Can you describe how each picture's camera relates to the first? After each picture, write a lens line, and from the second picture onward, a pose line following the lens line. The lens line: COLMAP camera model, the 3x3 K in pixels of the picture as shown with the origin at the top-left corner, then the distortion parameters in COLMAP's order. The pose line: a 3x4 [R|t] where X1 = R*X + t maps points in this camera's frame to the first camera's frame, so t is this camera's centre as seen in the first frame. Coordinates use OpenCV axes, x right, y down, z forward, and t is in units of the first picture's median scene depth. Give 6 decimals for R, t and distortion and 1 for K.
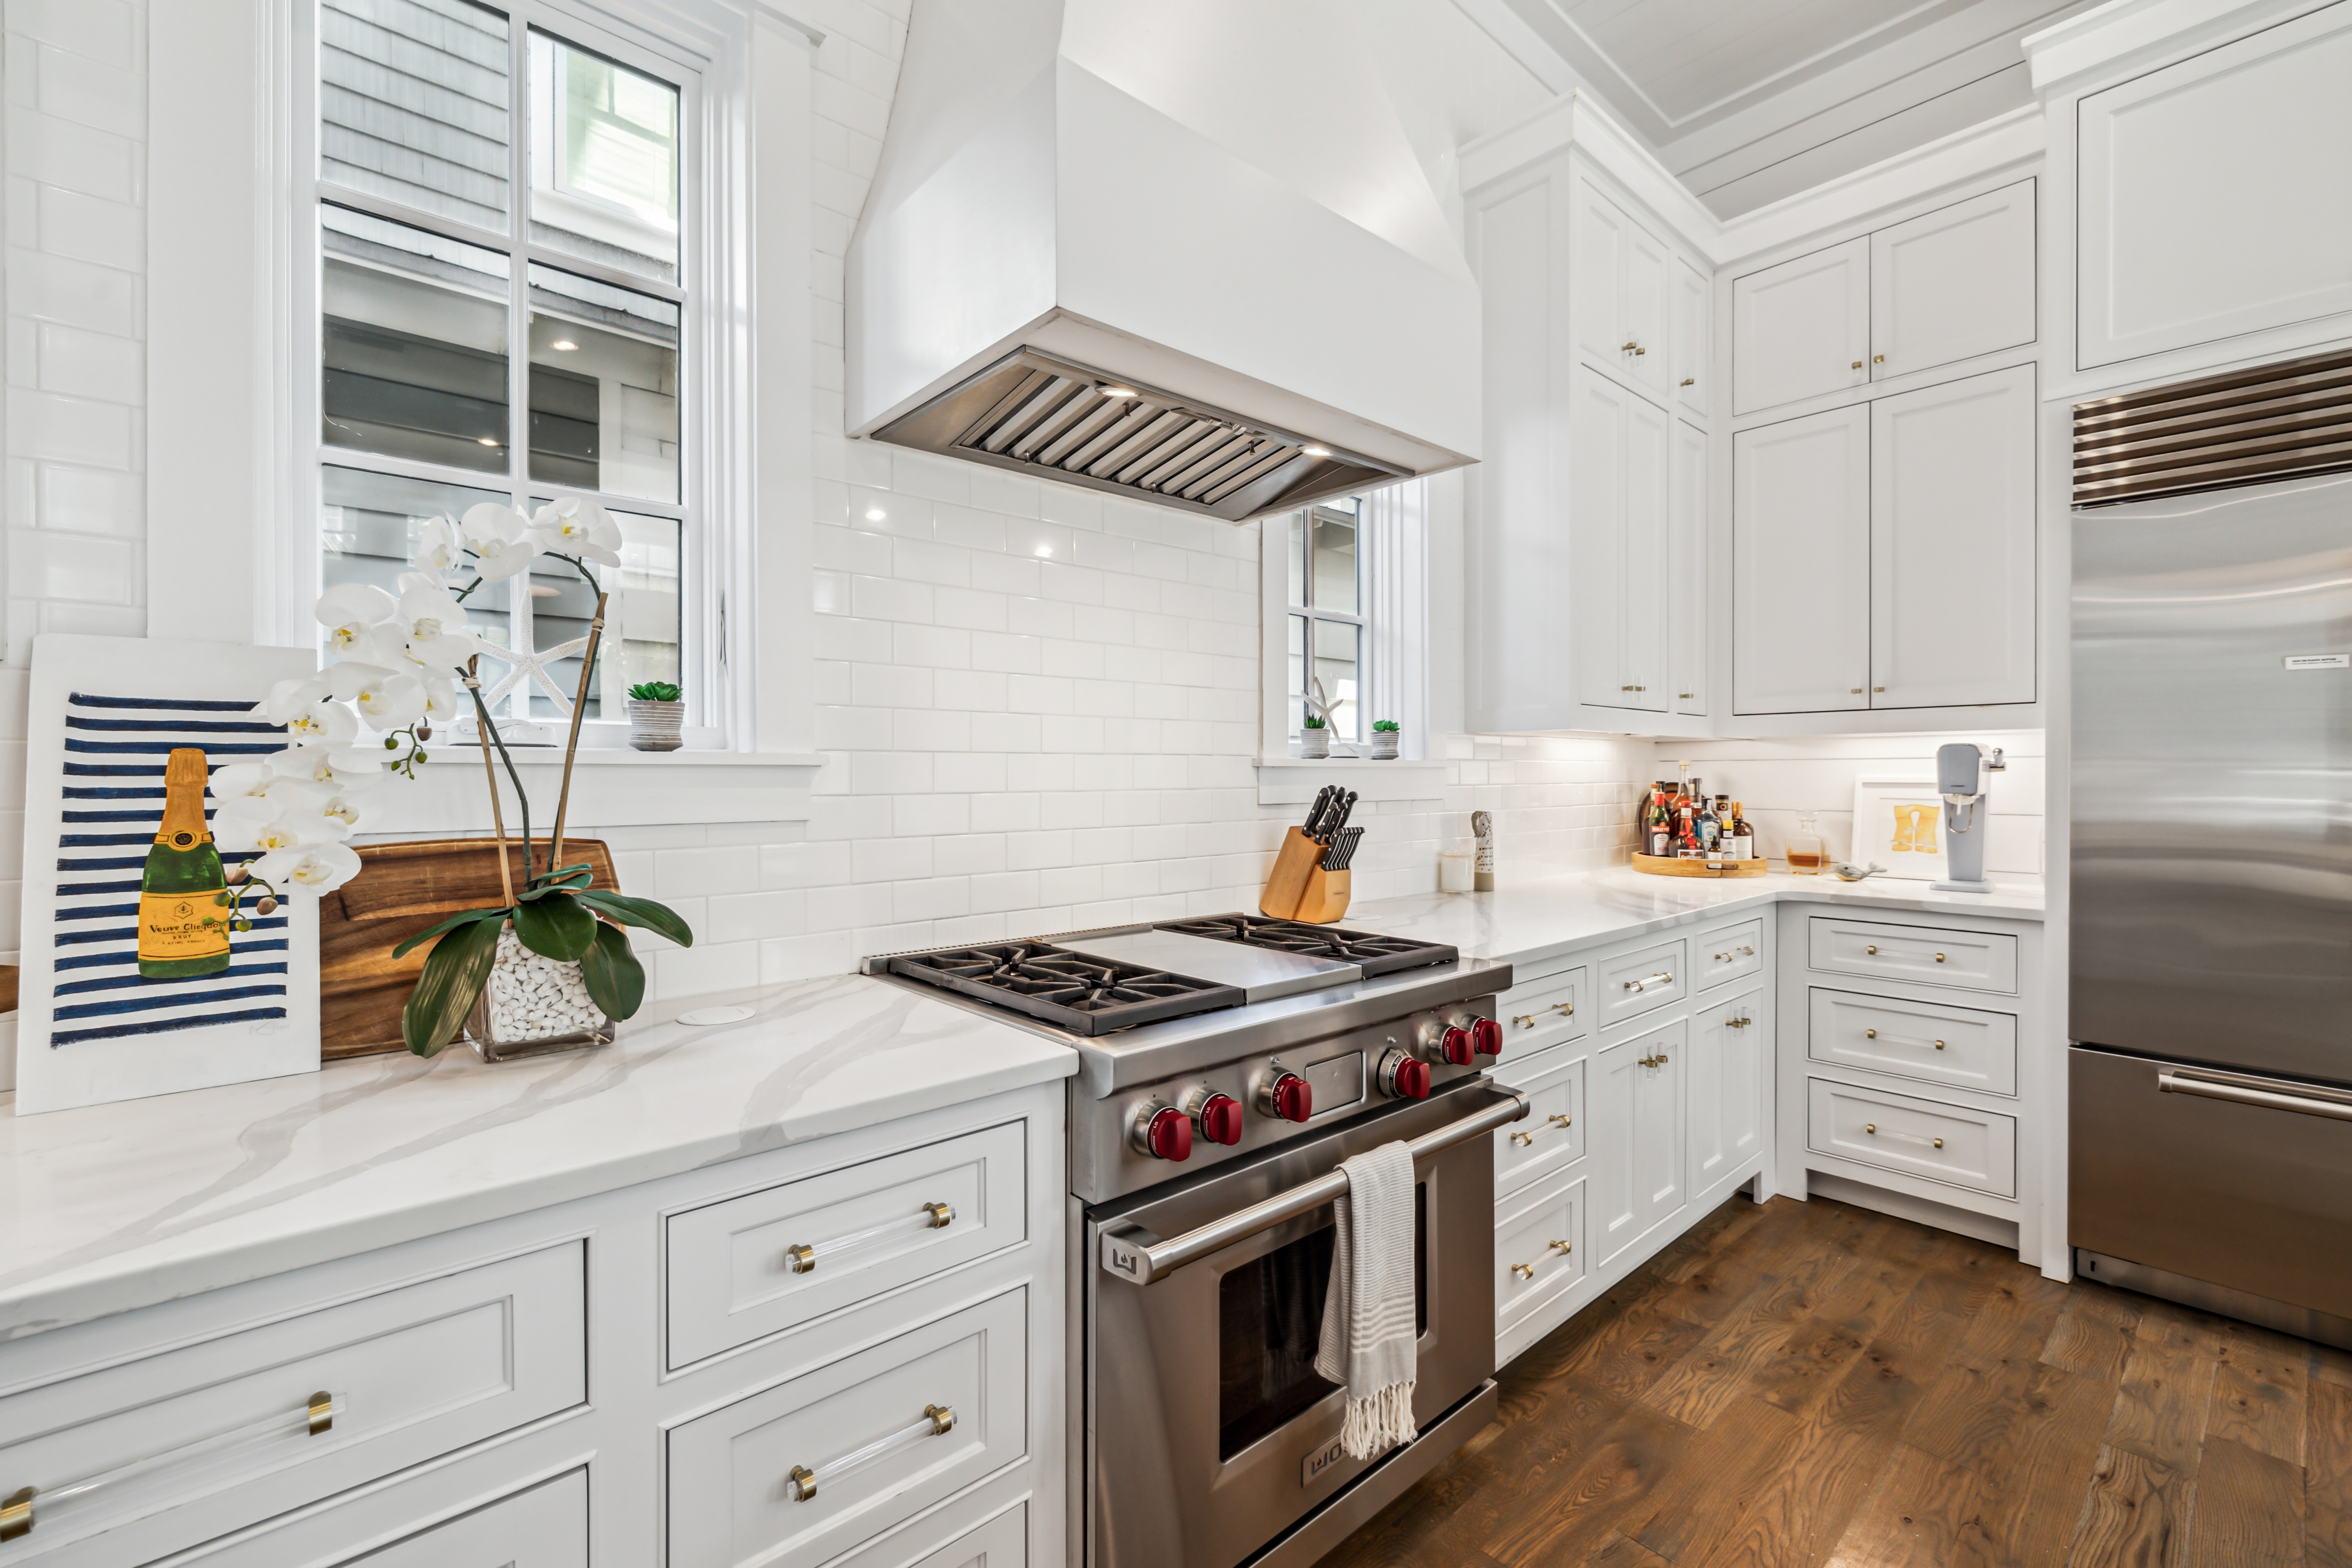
lens RADIAL K [[1002.0, 0, 1178.9], [0, 1002.0, 779.6], [0, 0, 1]] dist [-0.002777, -0.000454]
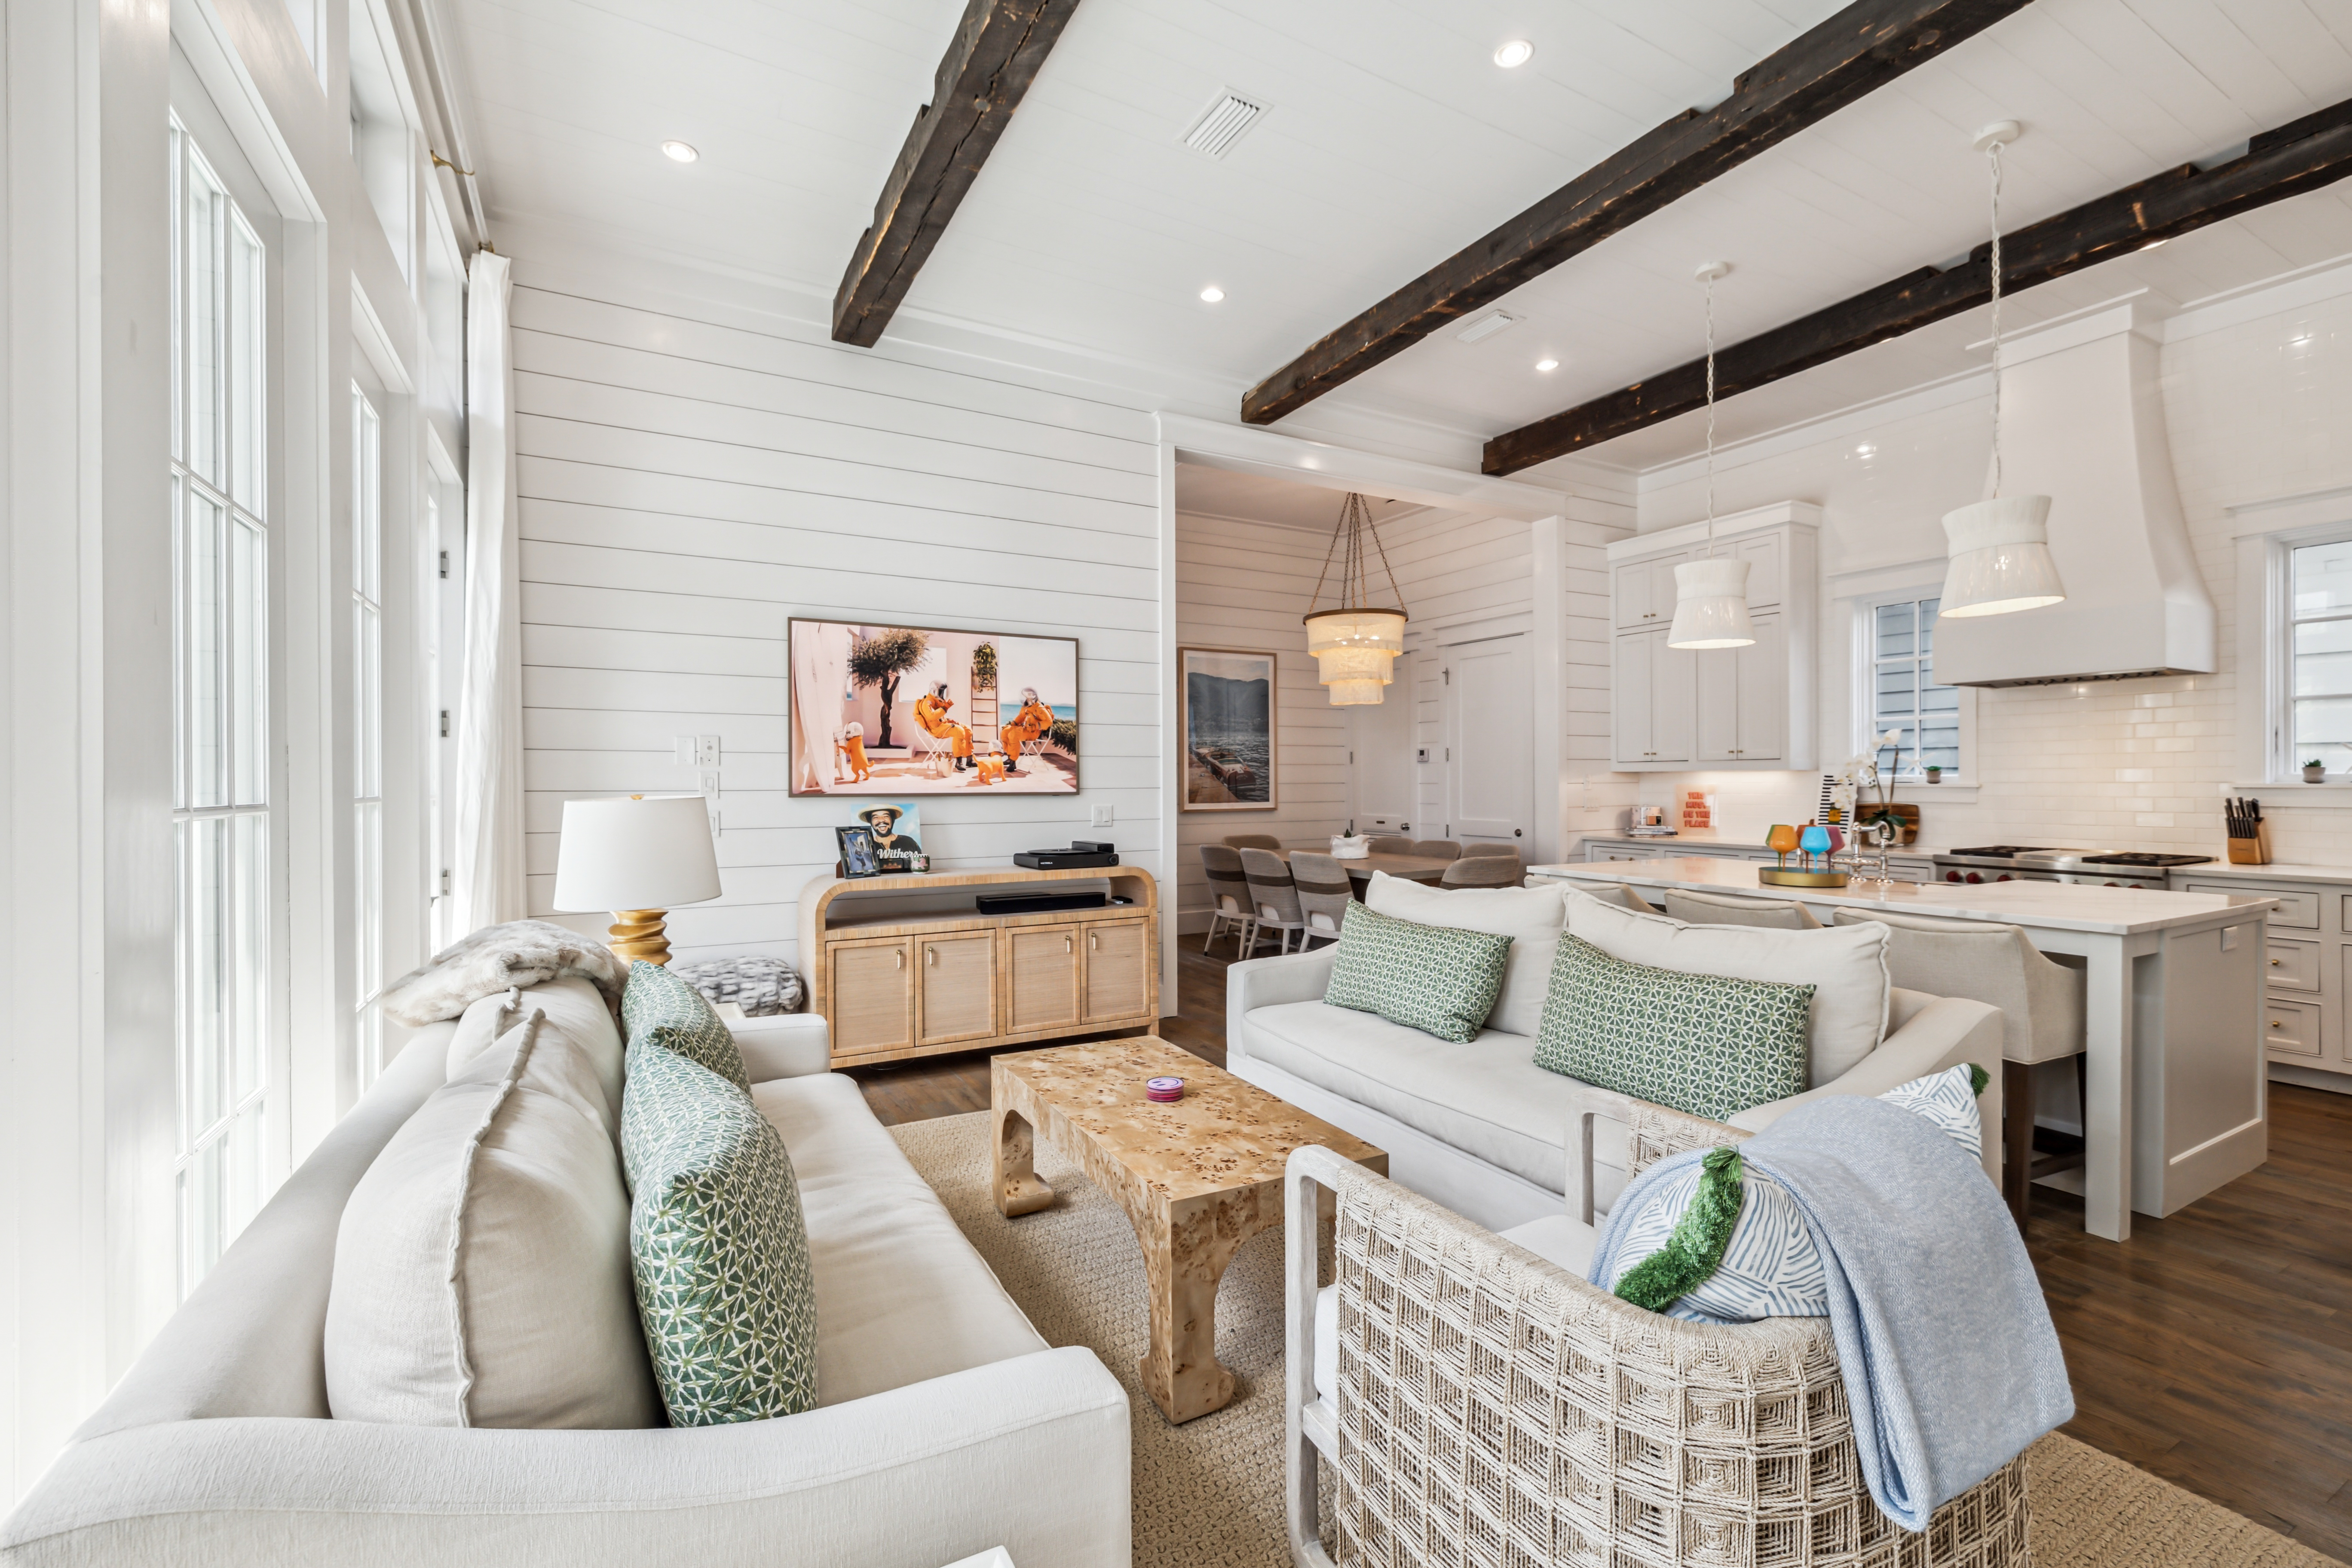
lens RADIAL K [[1002.0, 0, 1178.9], [0, 1002.0, 779.6], [0, 0, 1]] dist [-0.002777, -0.000454]
pose [[-0.217109, 0.002176, -0.976145, 3.592072], [0.001667, 0.999997, 0.001859, -0.052206], [0.976146, -0.001224, -0.217112, -0.928611]]
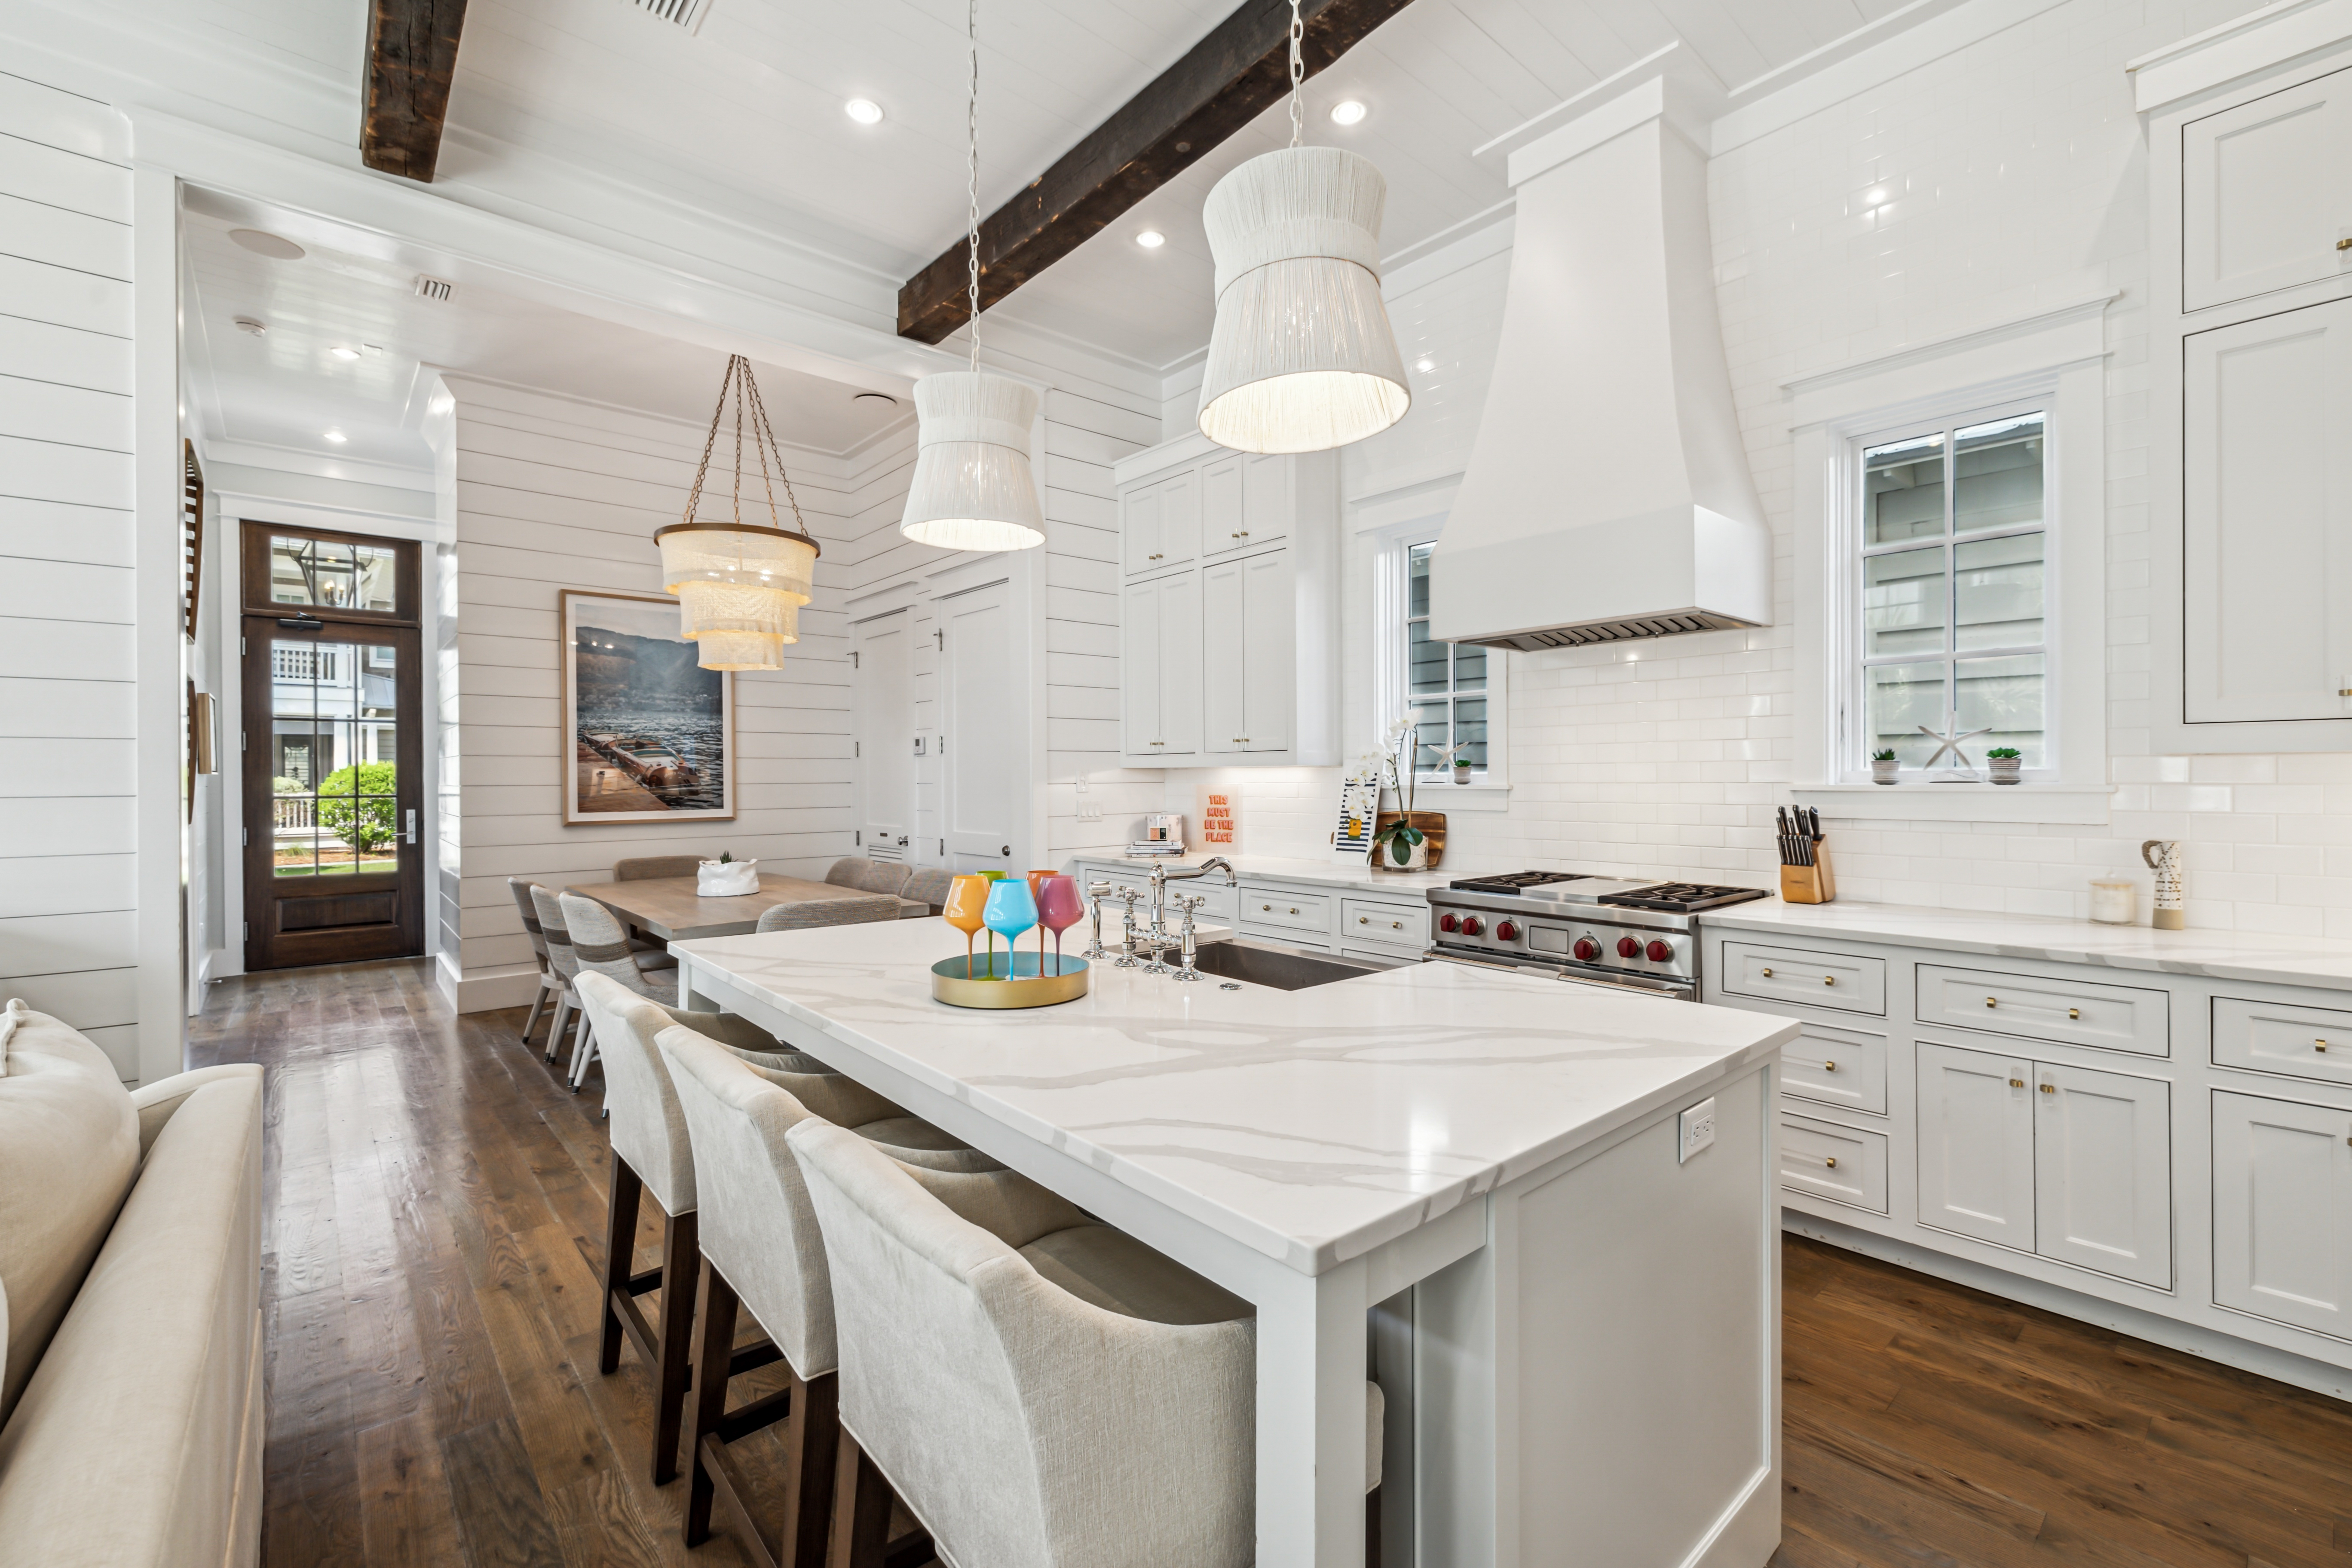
lens RADIAL K [[992.2, 0, 1183.2], [0, 992.2, 777.6], [0, 0, 1]] dist [-0.002105, -0.000108]
pose [[-0.007123, 0.004817, -0.999963, 2.130219], [0.003443, 0.999983, 0.004792, -0.058262], [0.999969, -0.003409, -0.007139, 0.201376]]
